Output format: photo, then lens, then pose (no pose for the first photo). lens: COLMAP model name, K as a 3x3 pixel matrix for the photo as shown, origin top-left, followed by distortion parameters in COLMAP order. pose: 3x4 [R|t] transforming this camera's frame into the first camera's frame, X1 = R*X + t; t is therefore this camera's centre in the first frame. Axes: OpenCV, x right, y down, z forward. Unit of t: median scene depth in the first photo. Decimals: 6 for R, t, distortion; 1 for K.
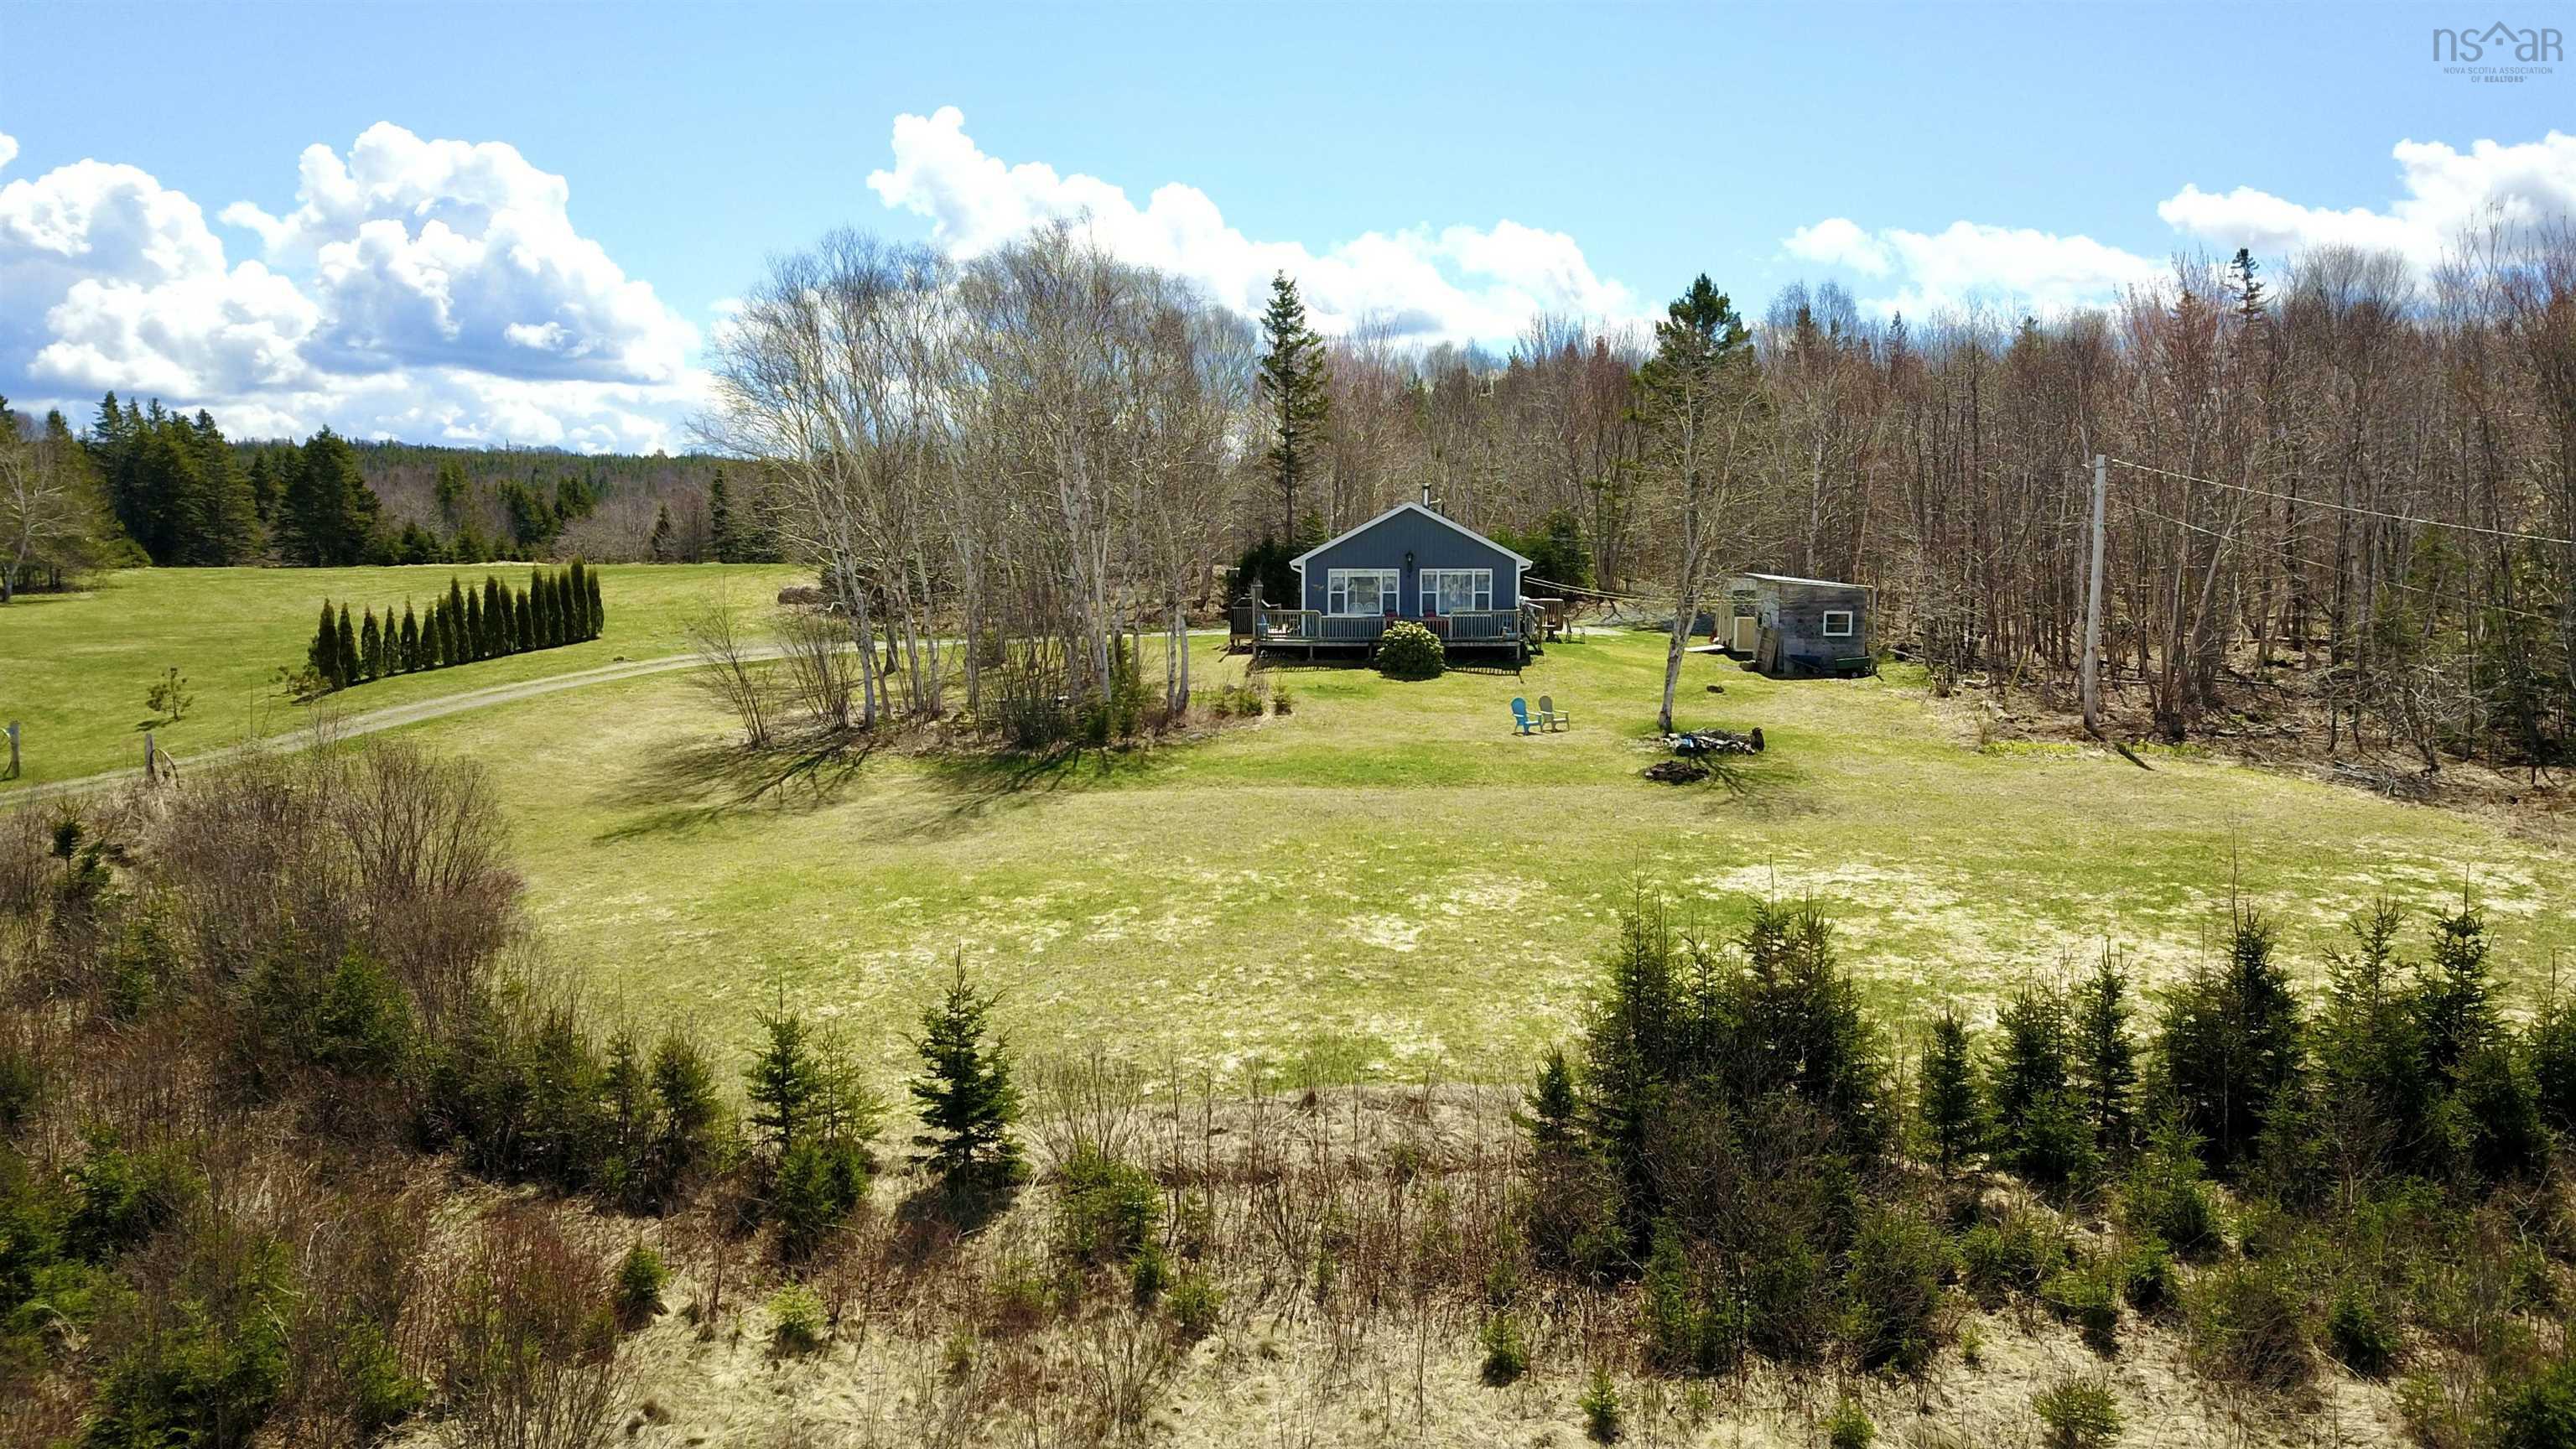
lens RADIAL K [[2050.7, 0, 1288.0], [0, 2050.7, 724.5], [0, 0, 1]] dist [-0.087233, 0.084317]
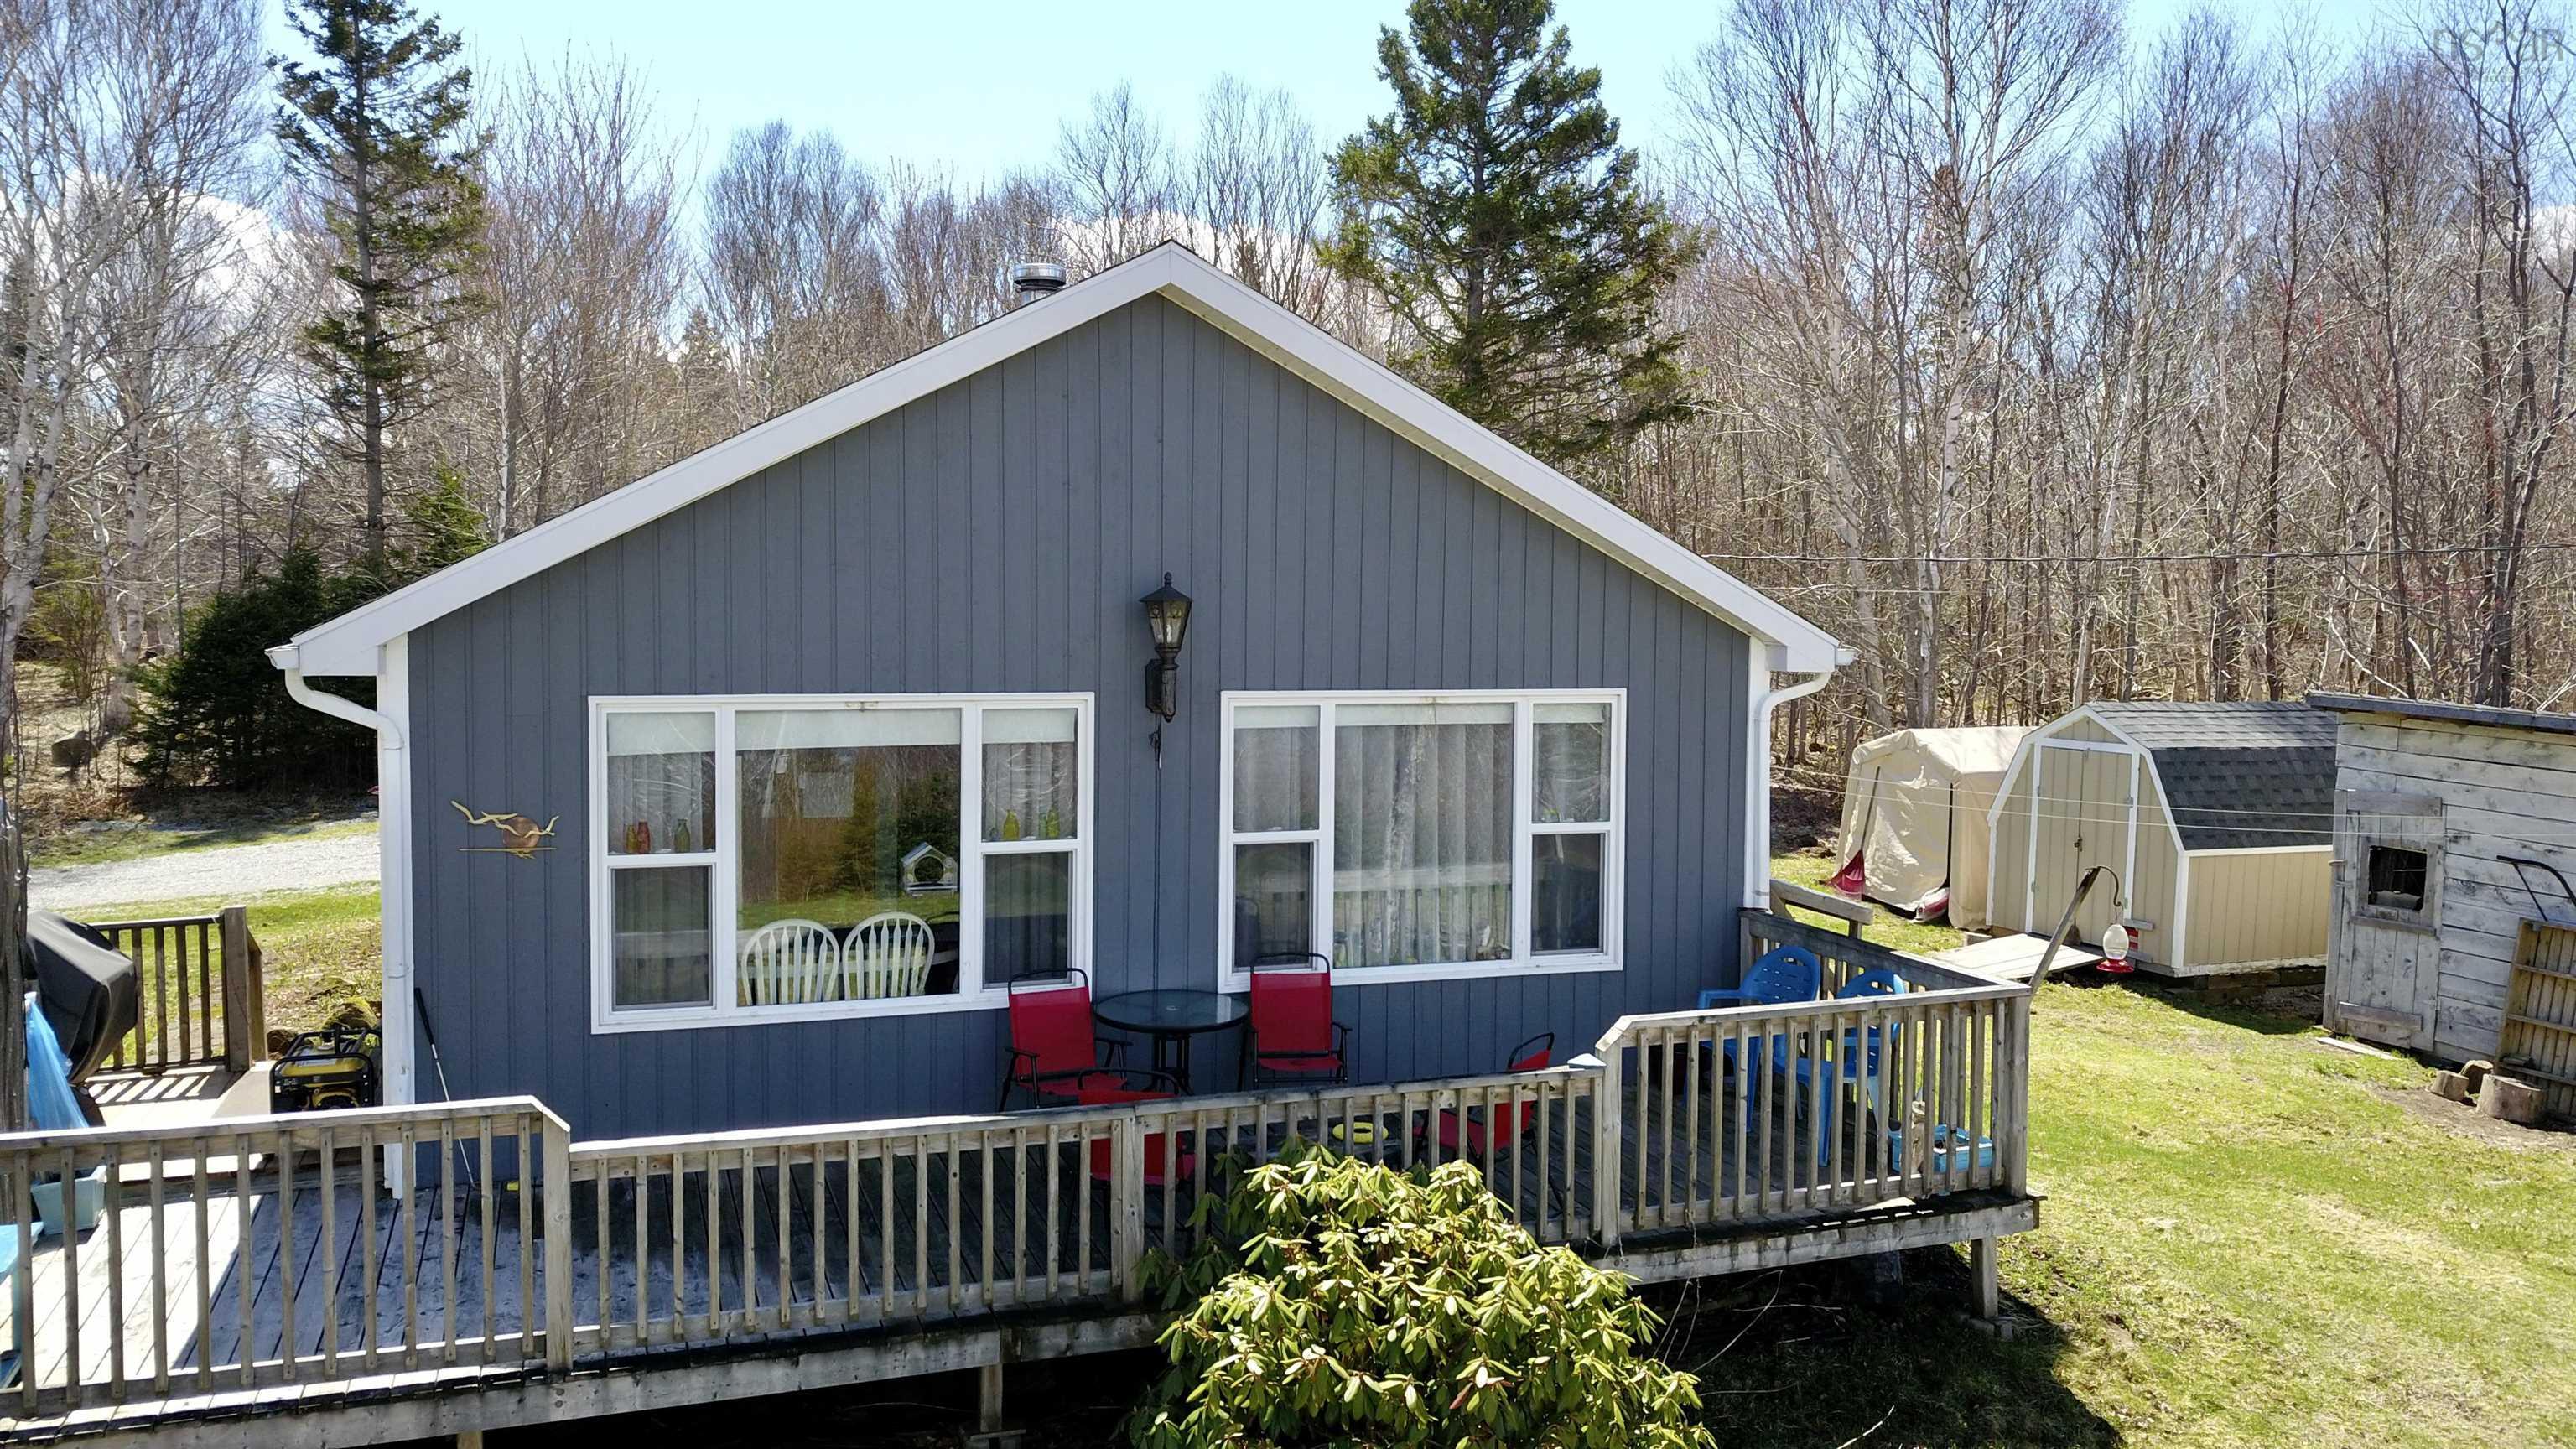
lens RADIAL K [[2050.7, 0, 1288.0], [0, 2050.7, 724.5], [0, 0, 1]] dist [-0.087233, 0.084317]
pose [[0.915804, -0.012509, 0.401431, 0.008160], [0.022418, 0.999549, -0.019997, -0.073943], [-0.400999, 0.027313, 0.915671, 0.905154]]
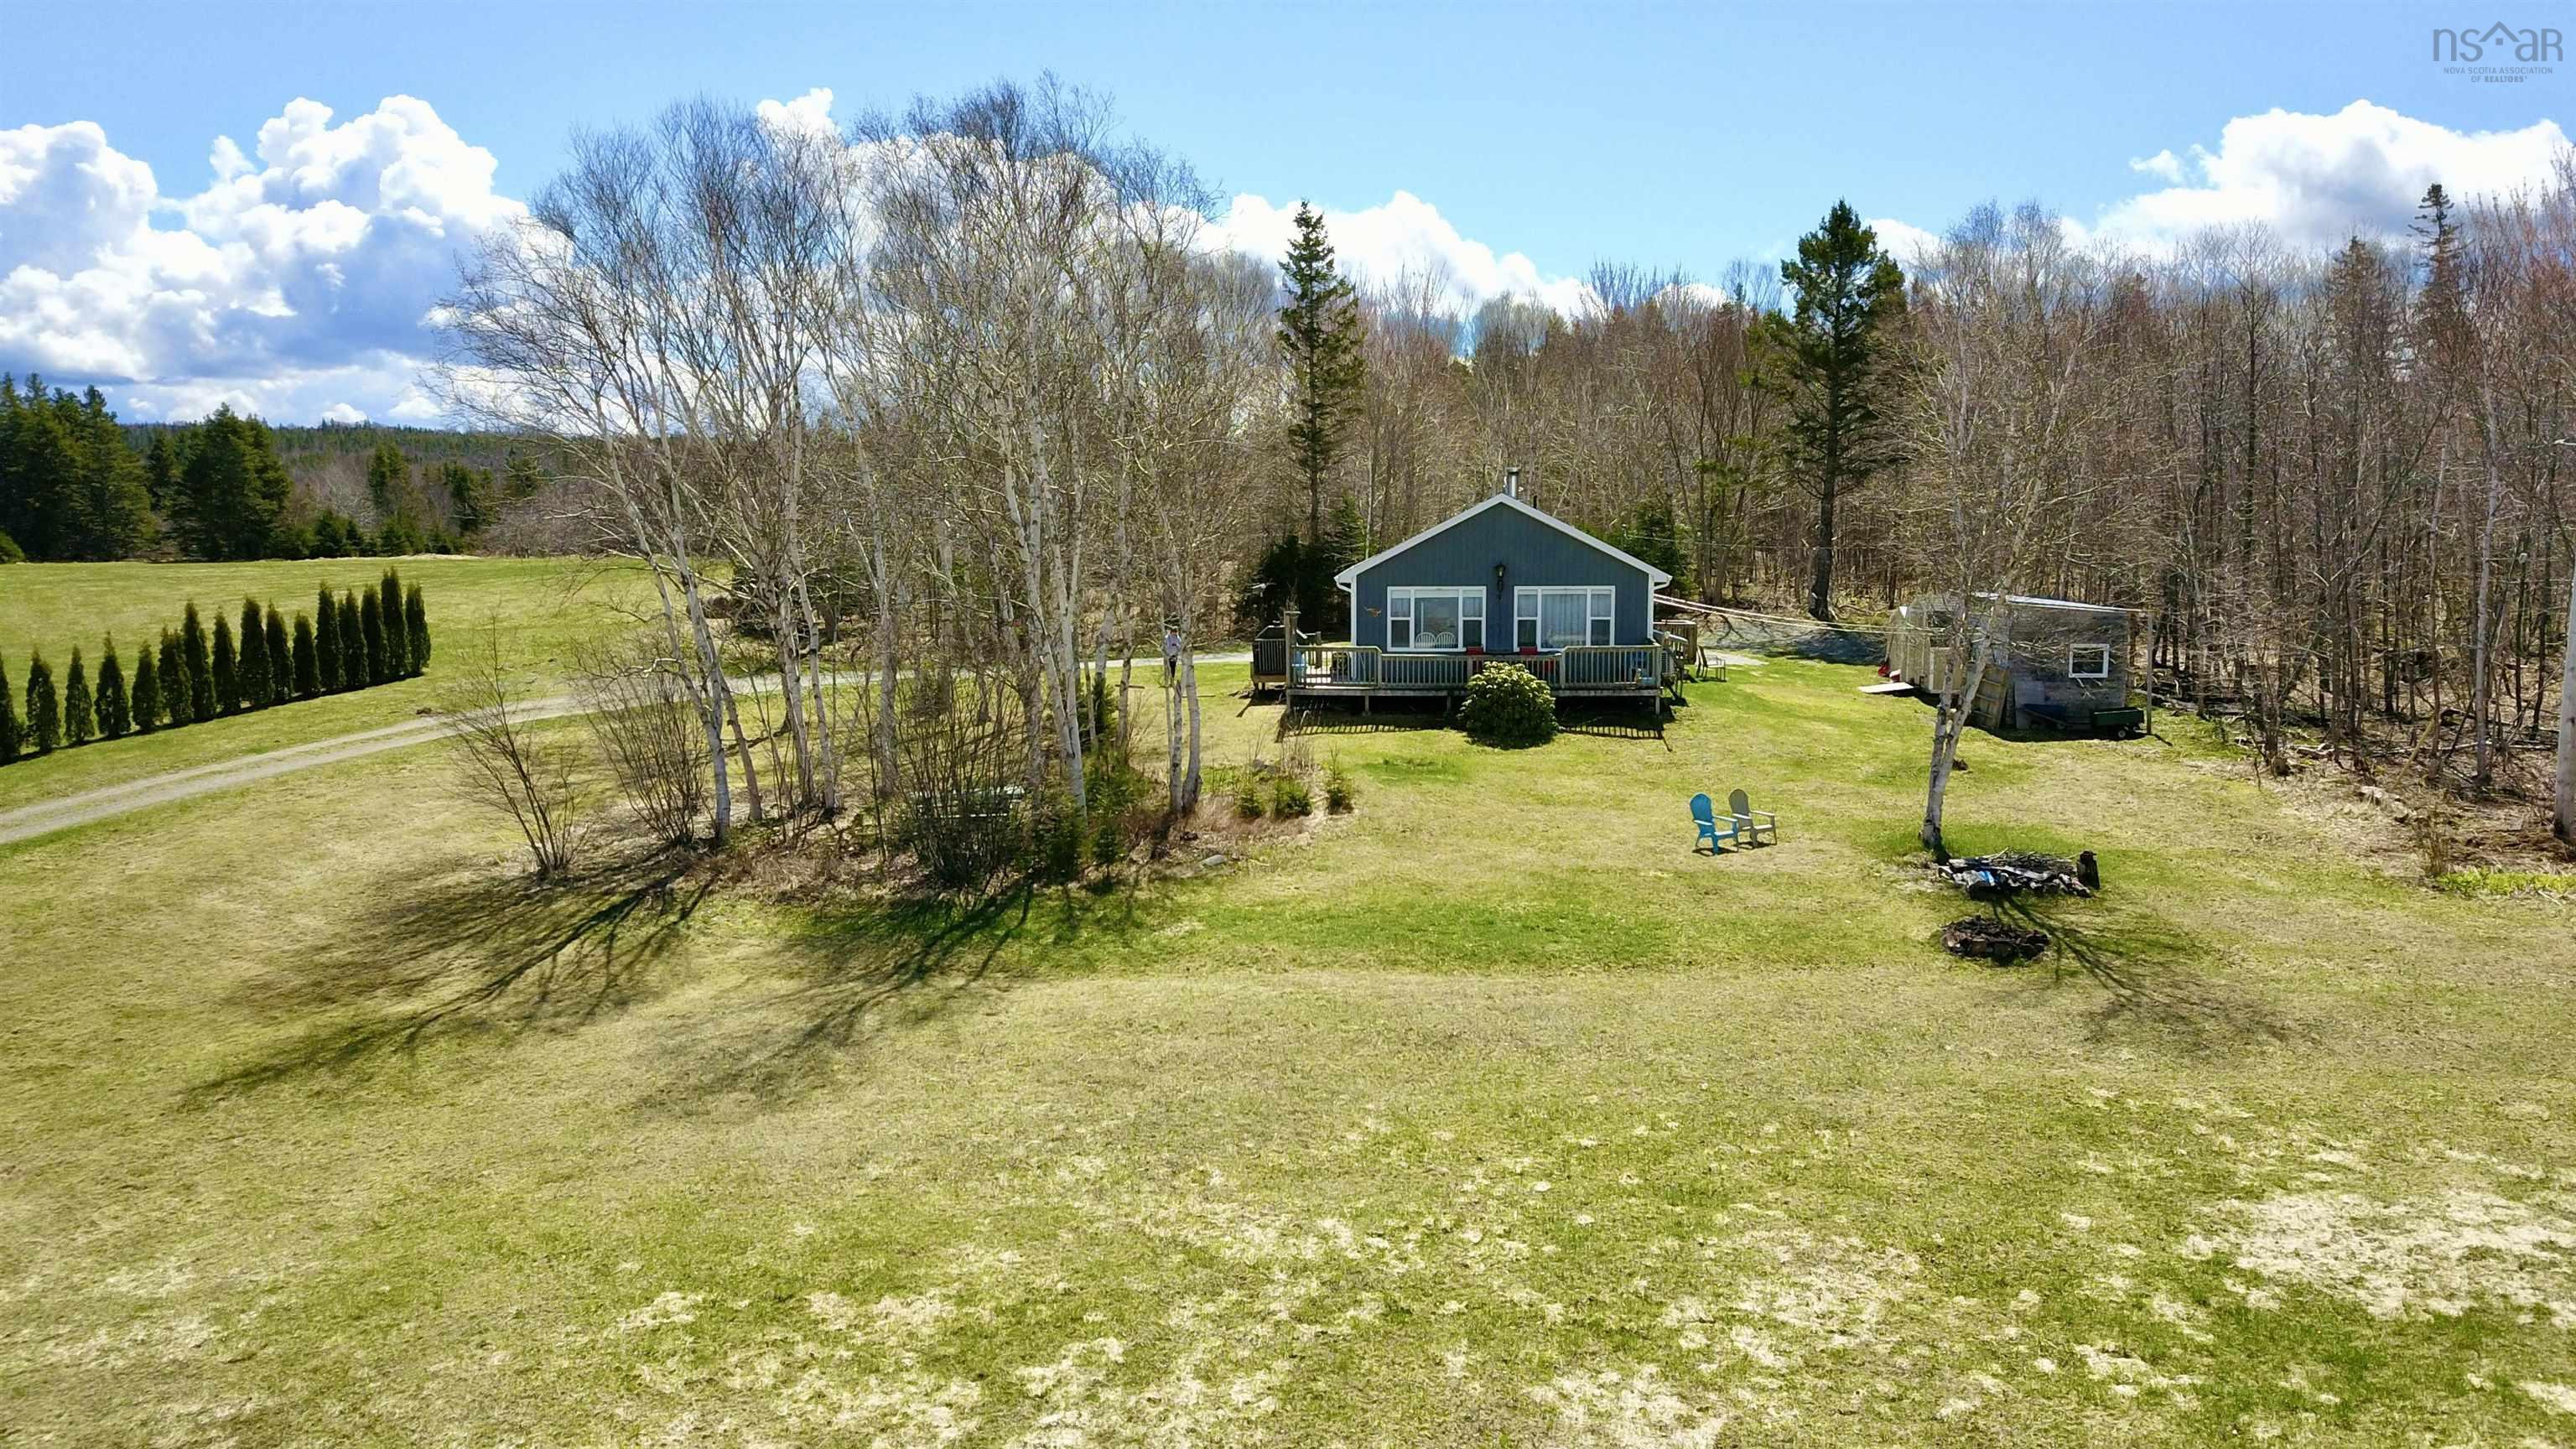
lens RADIAL K [[2050.7, 0, 1288.0], [0, 2050.7, 724.5], [0, 0, 1]] dist [-0.087233, 0.084317]
pose [[0.999992, -0.003326, 0.002197, -0.018660], [0.003304, 0.999943, 0.010168, -0.036173], [-0.002231, -0.010160, 0.999946, 0.285687]]
